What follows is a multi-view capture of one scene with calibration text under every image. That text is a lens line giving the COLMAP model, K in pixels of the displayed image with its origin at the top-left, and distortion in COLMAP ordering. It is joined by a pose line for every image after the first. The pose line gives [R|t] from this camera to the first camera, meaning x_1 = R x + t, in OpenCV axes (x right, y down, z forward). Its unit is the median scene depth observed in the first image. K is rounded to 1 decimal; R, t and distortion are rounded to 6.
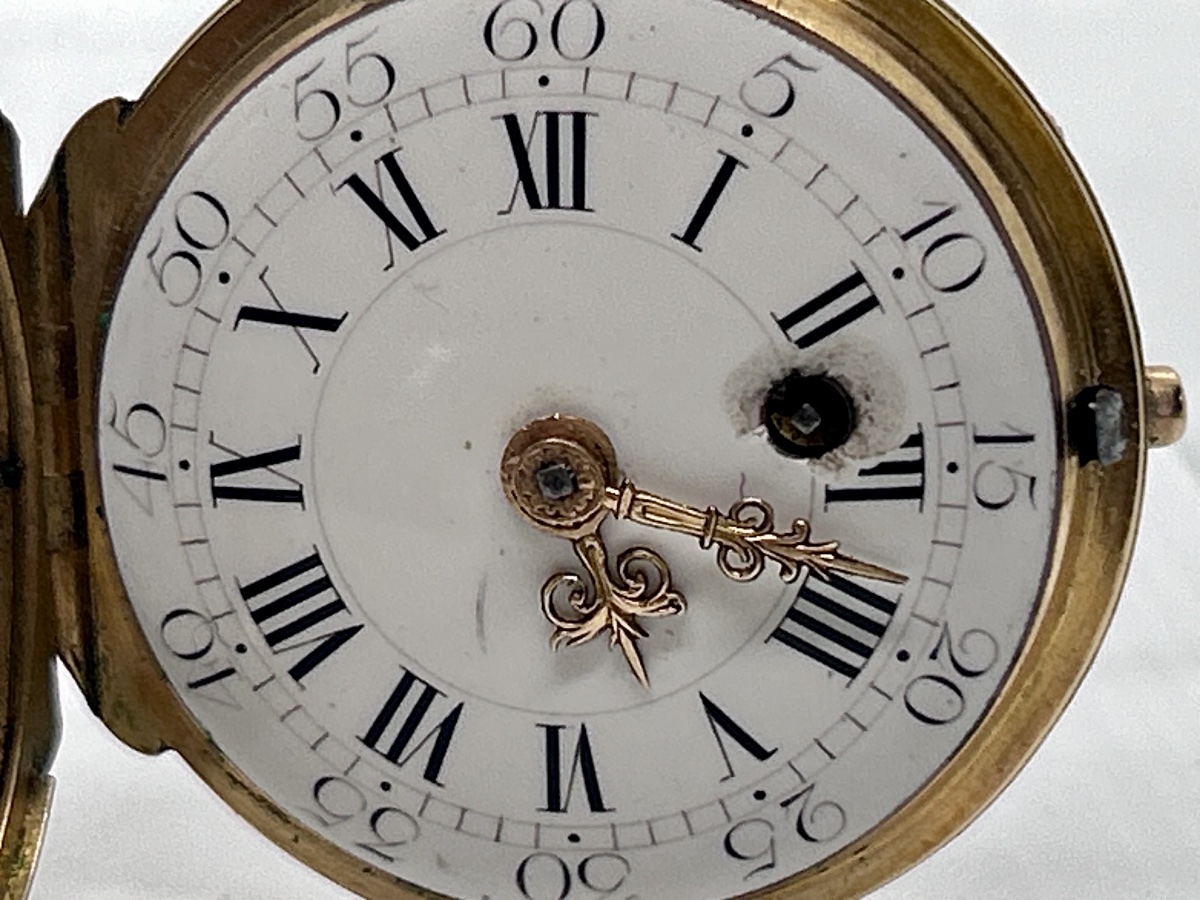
lens RADIAL K [[4818.8, 0, 599.3], [0, 4818.8, 486.6], [0, 0, 1]] dist [0.212514, 0.000000]
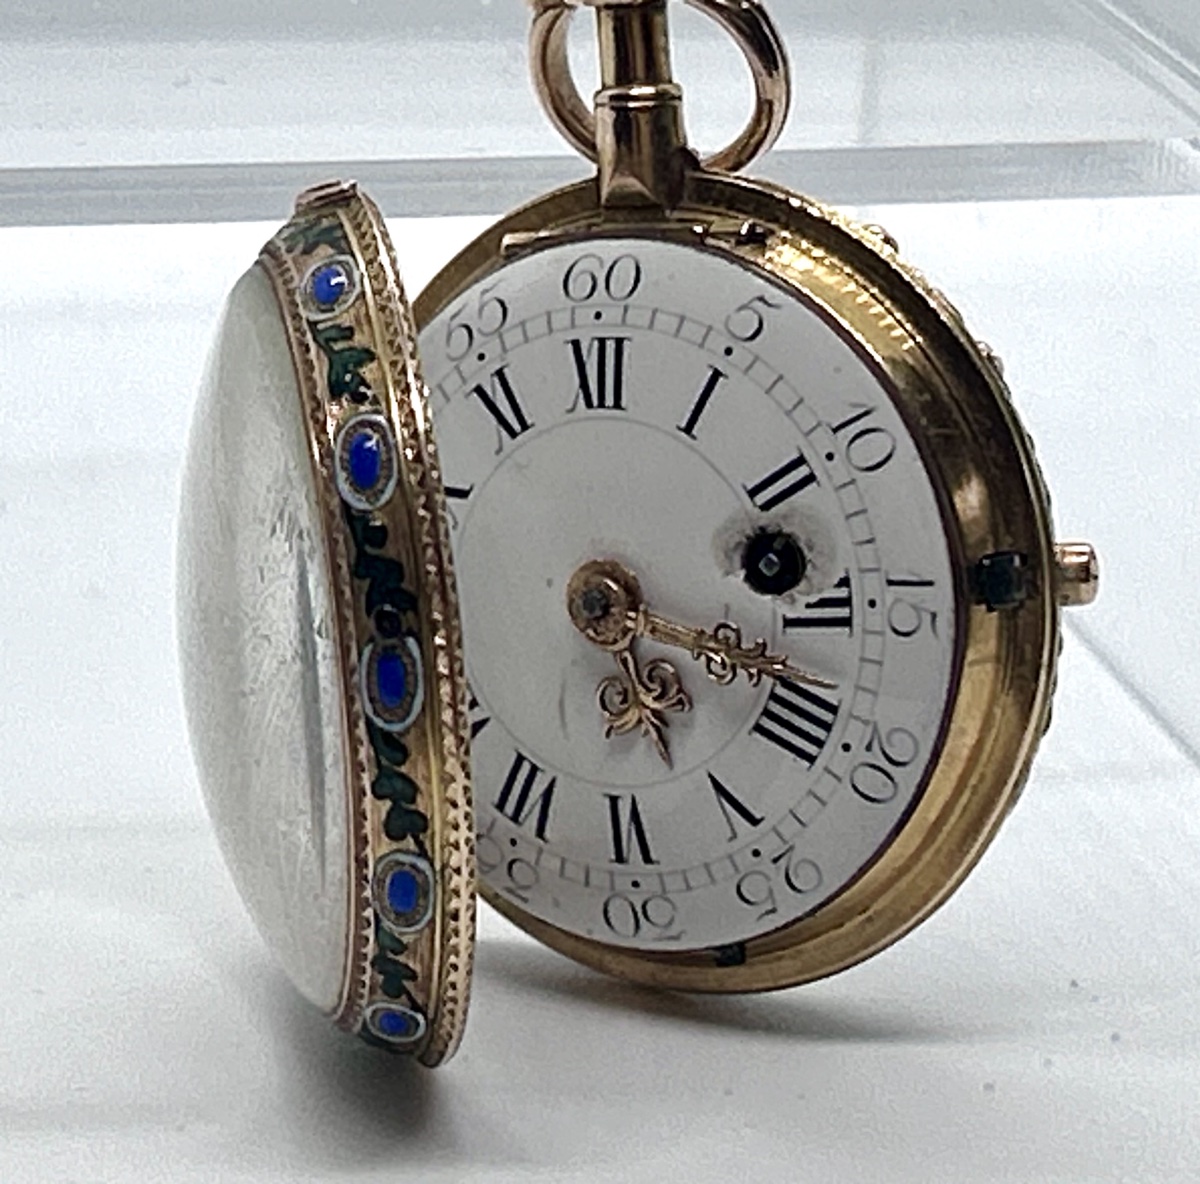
lens RADIAL K [[6526.8, 0, 600.0], [0, 6526.8, 595.9], [0, 0, 1]] dist [0.620517, 0.000000]
pose [[0.917718, 0.017572, -0.396845, 0.723647], [-0.056820, 0.994555, -0.087359, 0.156754], [0.393149, 0.102720, 0.913719, -0.686924]]
